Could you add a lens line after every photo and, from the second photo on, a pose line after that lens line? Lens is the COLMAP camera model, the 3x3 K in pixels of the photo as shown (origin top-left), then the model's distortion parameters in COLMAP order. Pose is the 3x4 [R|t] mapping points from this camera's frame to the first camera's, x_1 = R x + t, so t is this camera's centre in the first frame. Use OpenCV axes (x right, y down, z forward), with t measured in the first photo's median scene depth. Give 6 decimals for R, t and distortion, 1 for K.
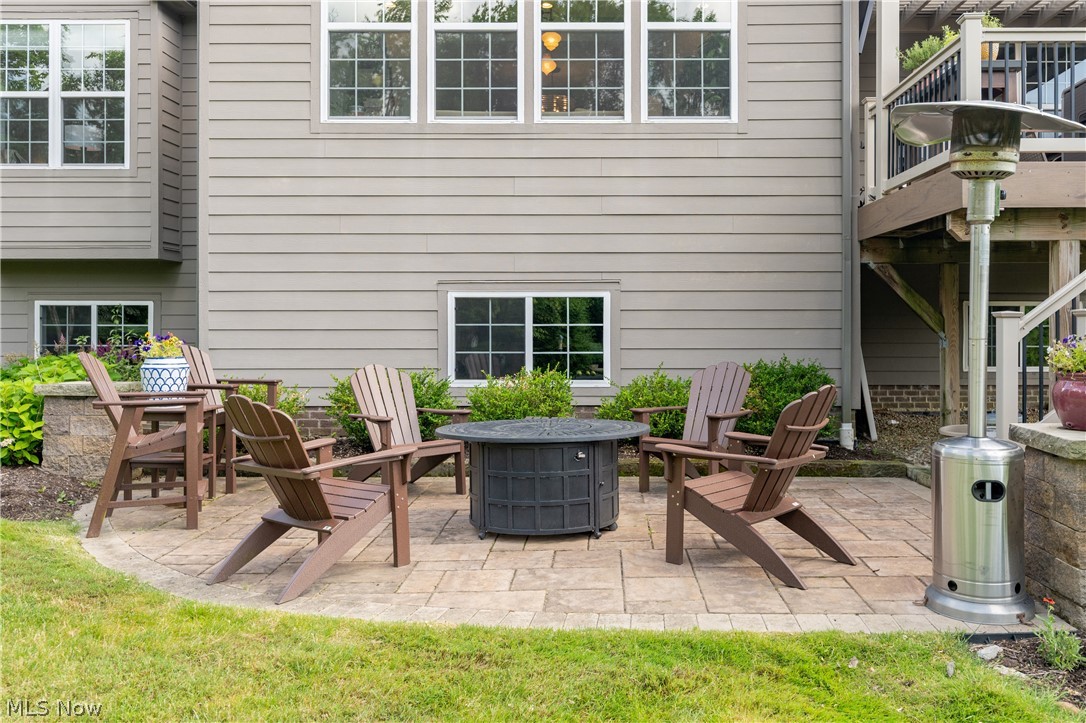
lens RADIAL K [[750.0, 0, 544.2], [0, 750.0, 350.5], [0, 0, 1]] dist [0.002649, 0.000963]
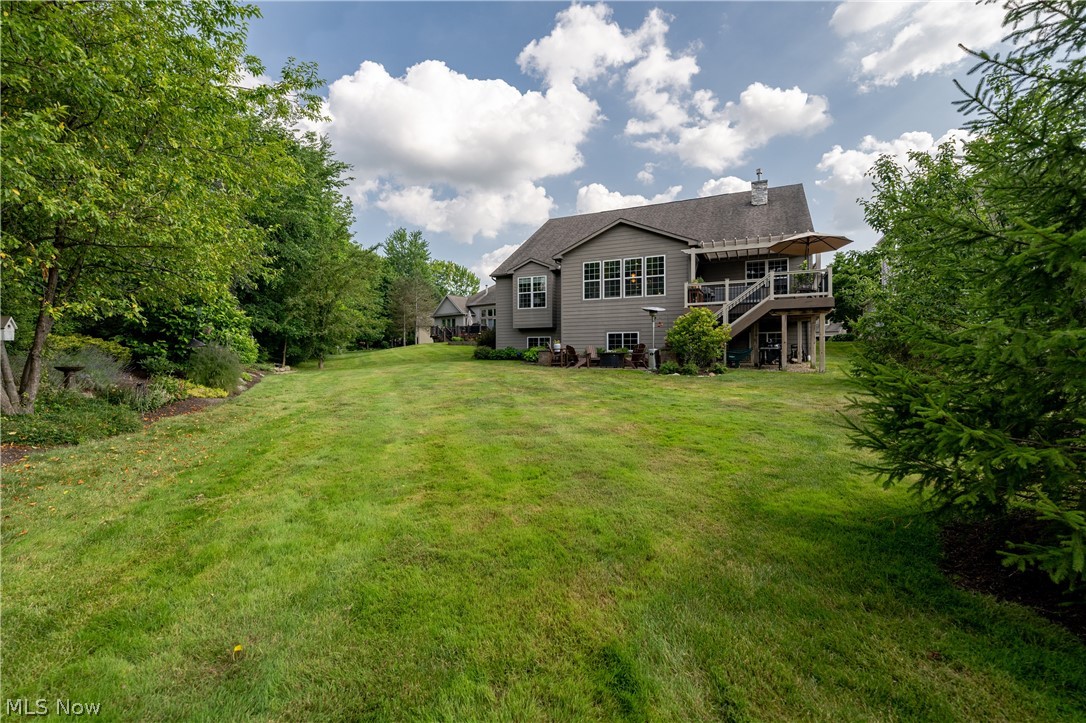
lens RADIAL K [[478.3, 0, 545.6], [0, 478.3, 364.7], [0, 0, 1]] dist [-0.001875, 0.001016]
pose [[0.906197, 0.000100, -0.422855, 0.847465], [-0.006691, 0.999878, -0.014103, 0.184260], [0.422802, 0.015610, 0.906088, -2.053548]]
